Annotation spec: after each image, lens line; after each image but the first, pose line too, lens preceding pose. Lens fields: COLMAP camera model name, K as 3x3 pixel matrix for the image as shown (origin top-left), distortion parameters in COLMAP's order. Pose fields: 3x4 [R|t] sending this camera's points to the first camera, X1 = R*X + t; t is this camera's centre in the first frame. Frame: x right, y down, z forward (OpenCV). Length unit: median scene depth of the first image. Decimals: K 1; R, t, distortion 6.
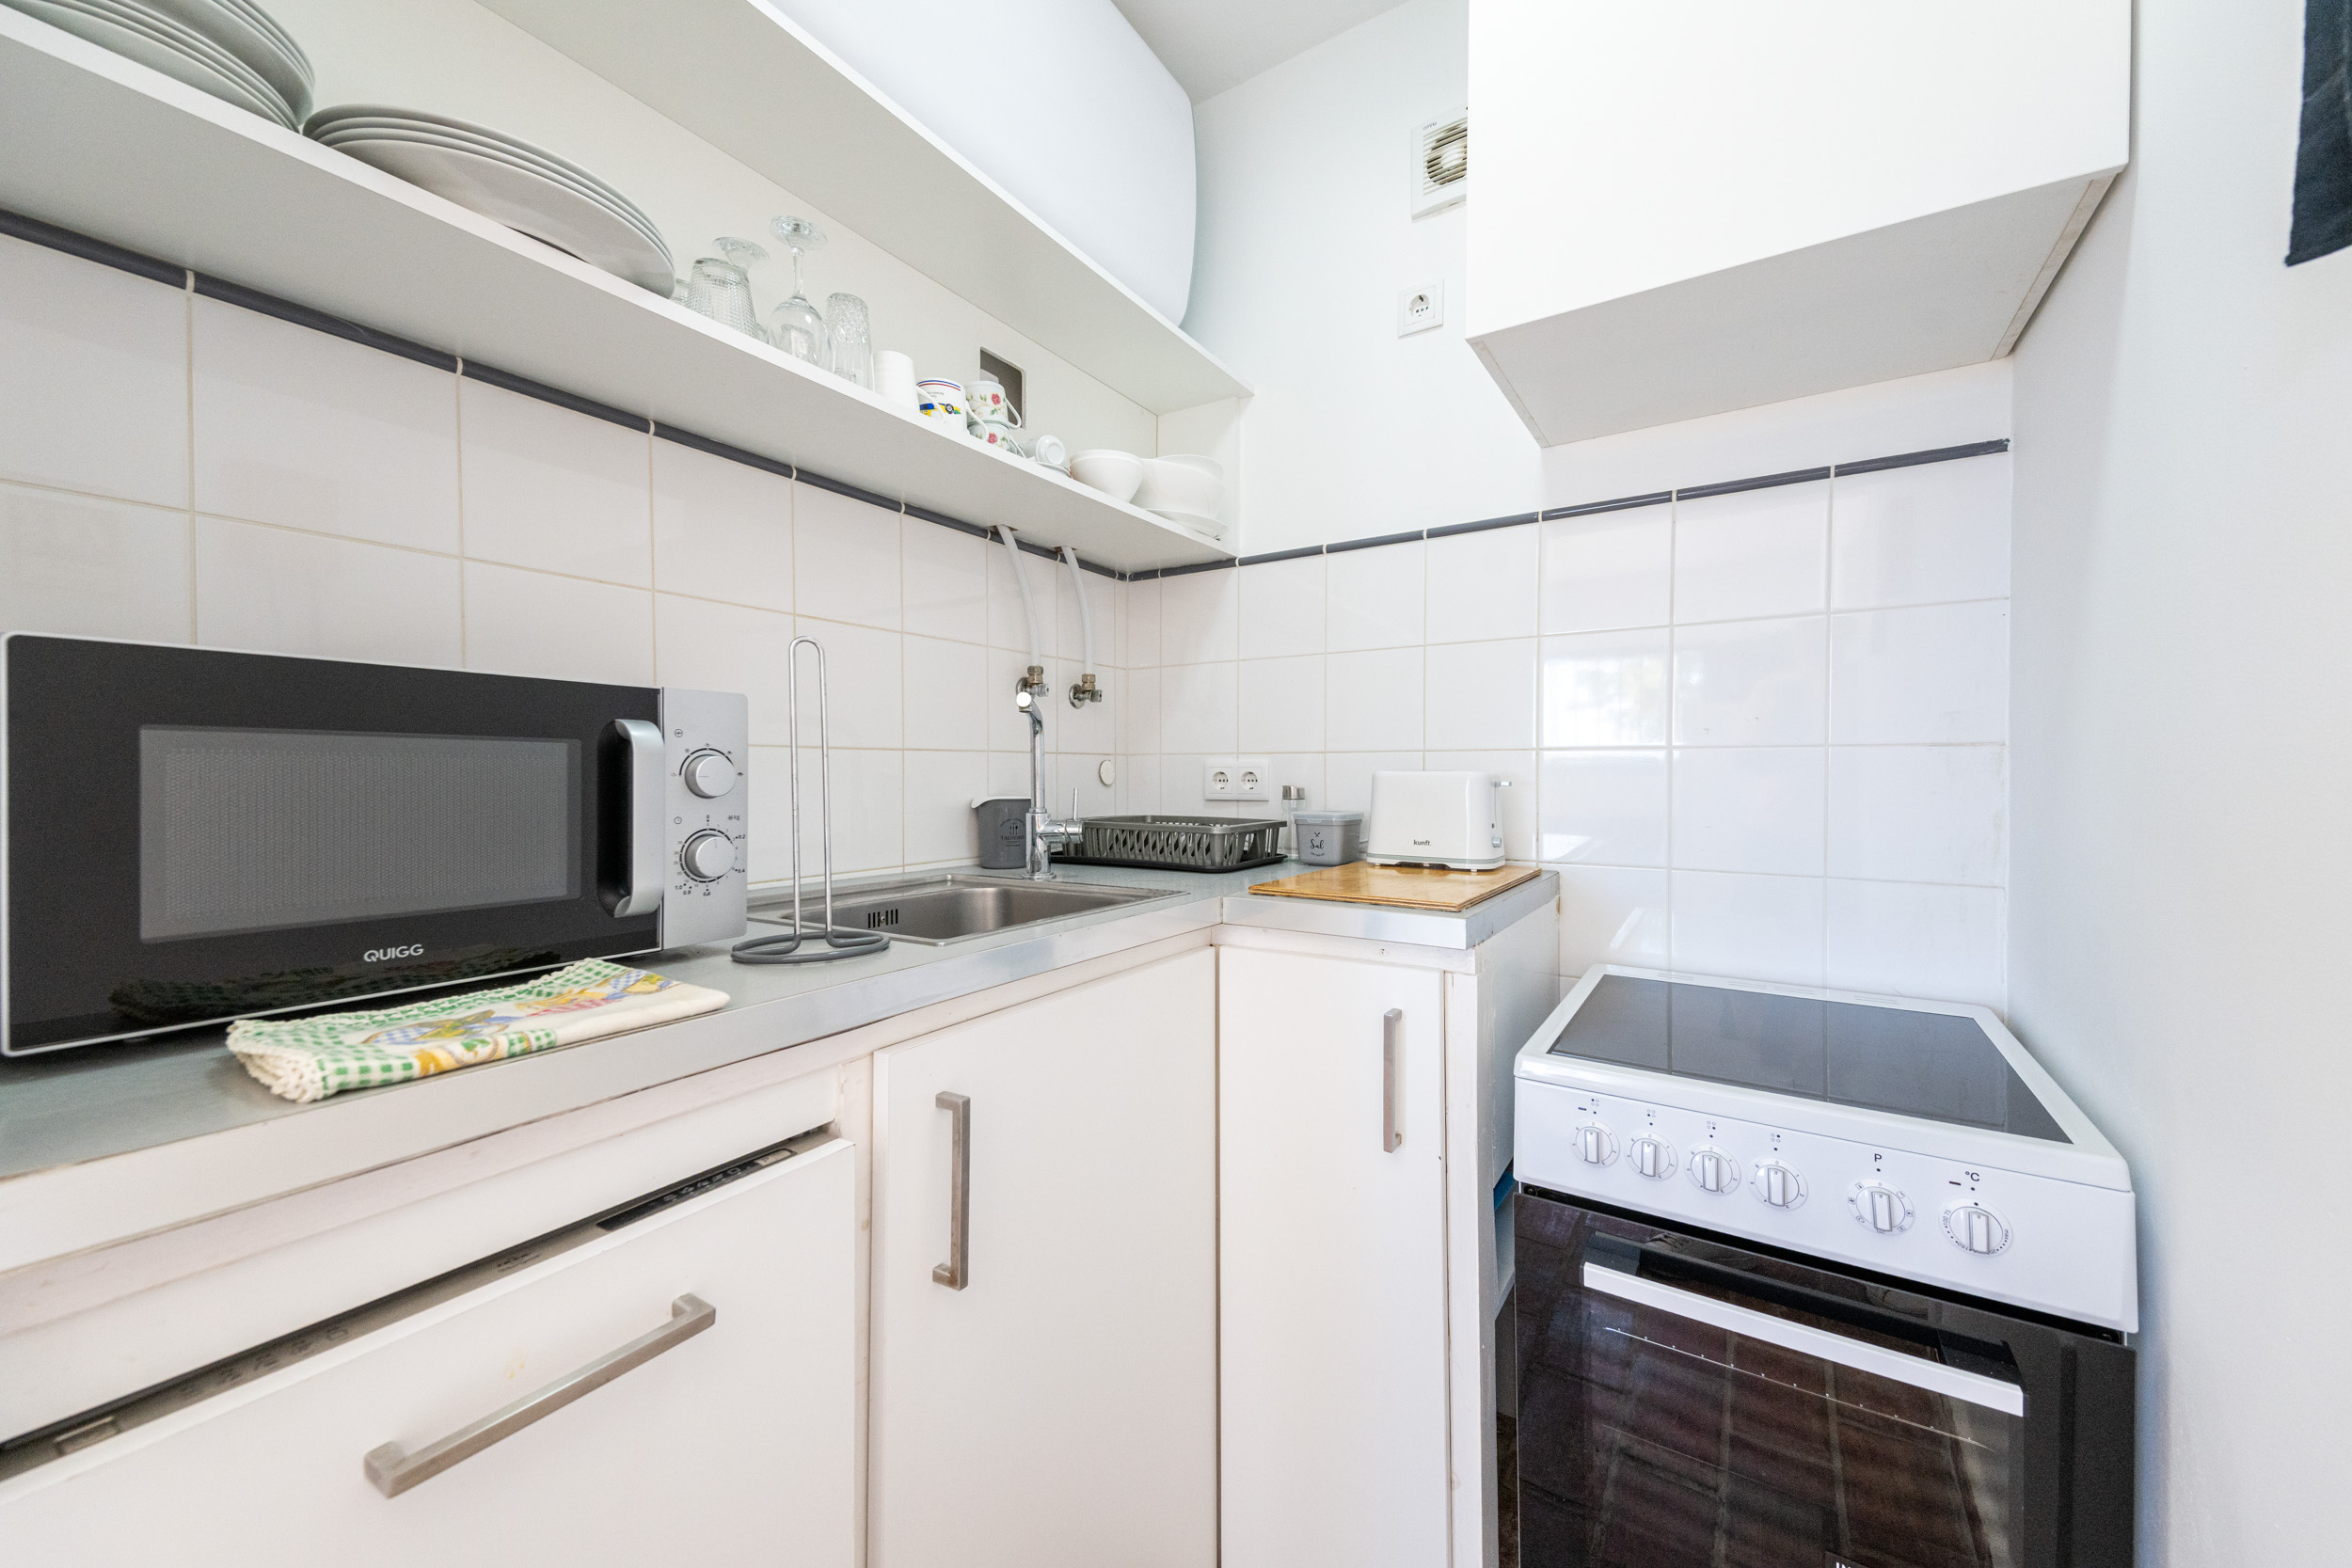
lens RADIAL K [[891.6, 0, 1154.2], [0, 891.6, 792.8], [0, 0, 1]] dist [0.059488, -0.020495]
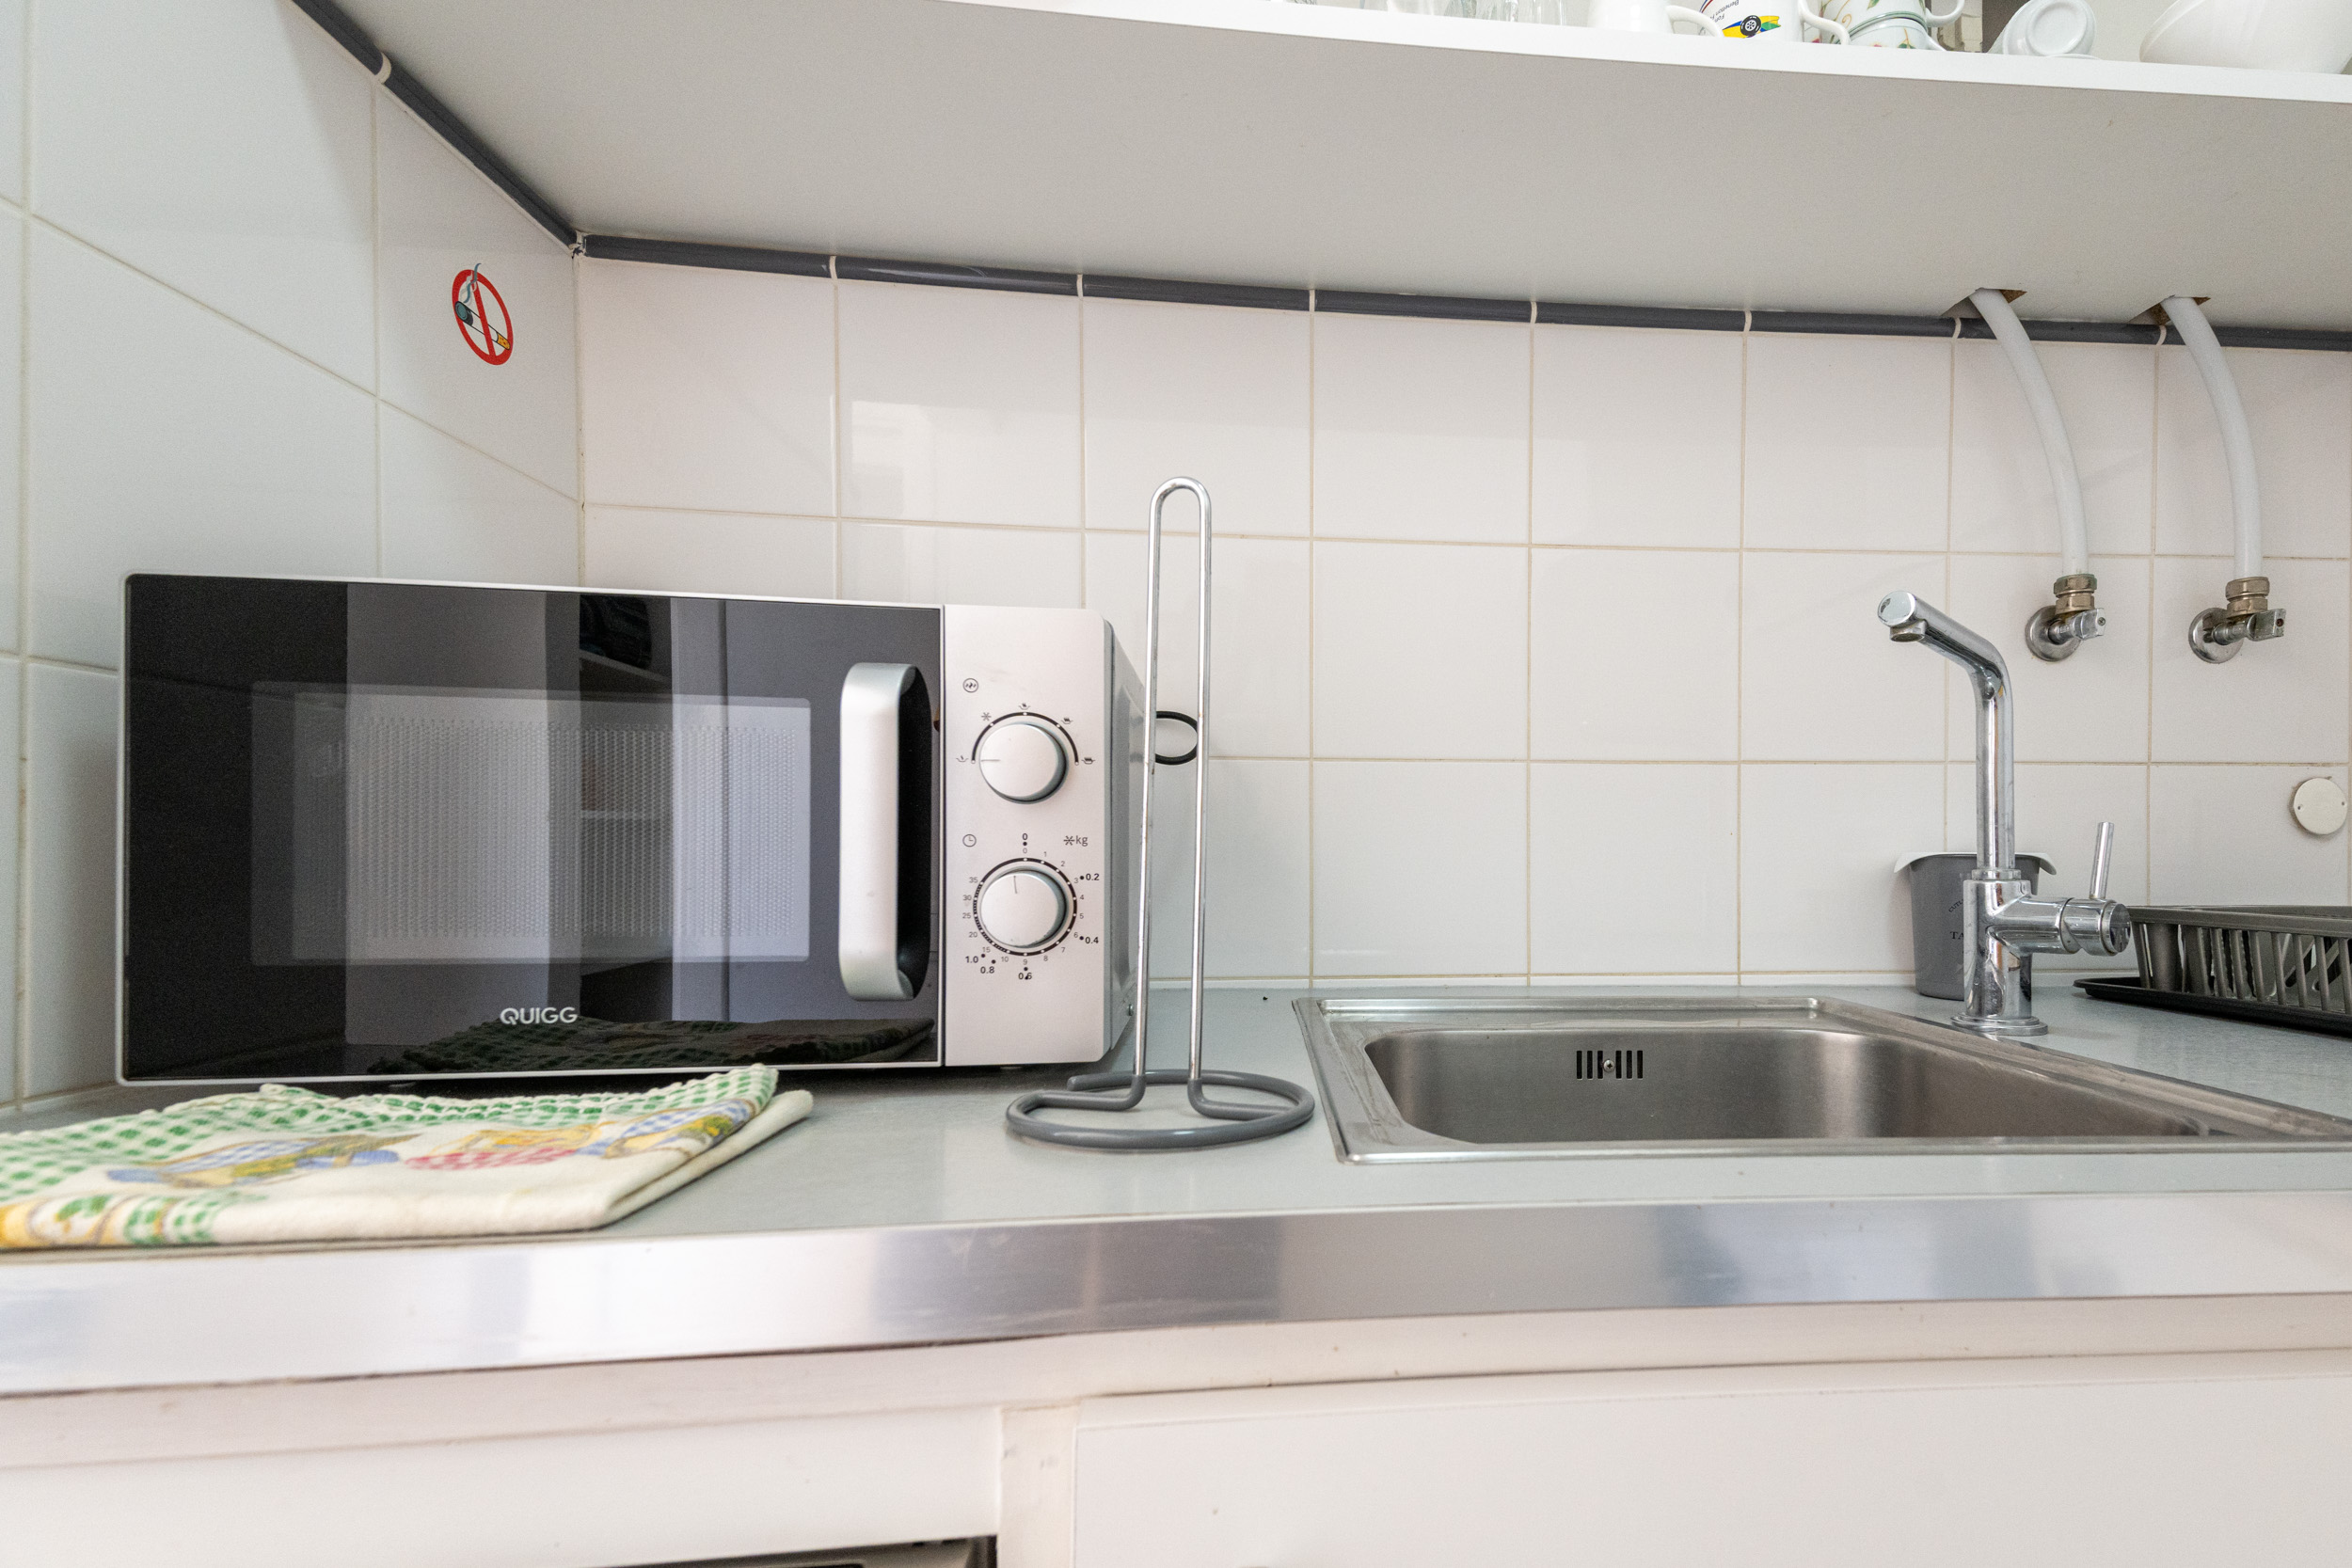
lens RADIAL K [[1036.5, 0, 1372.0], [0, 1036.5, 858.2], [0, 0, 1]] dist [0.063388, -0.019486]
pose [[0.635323, 0.003713, -0.772238, 0.073771], [-0.021131, 0.999698, -0.012578, 0.023612], [0.771957, 0.024309, 0.635209, 0.413688]]
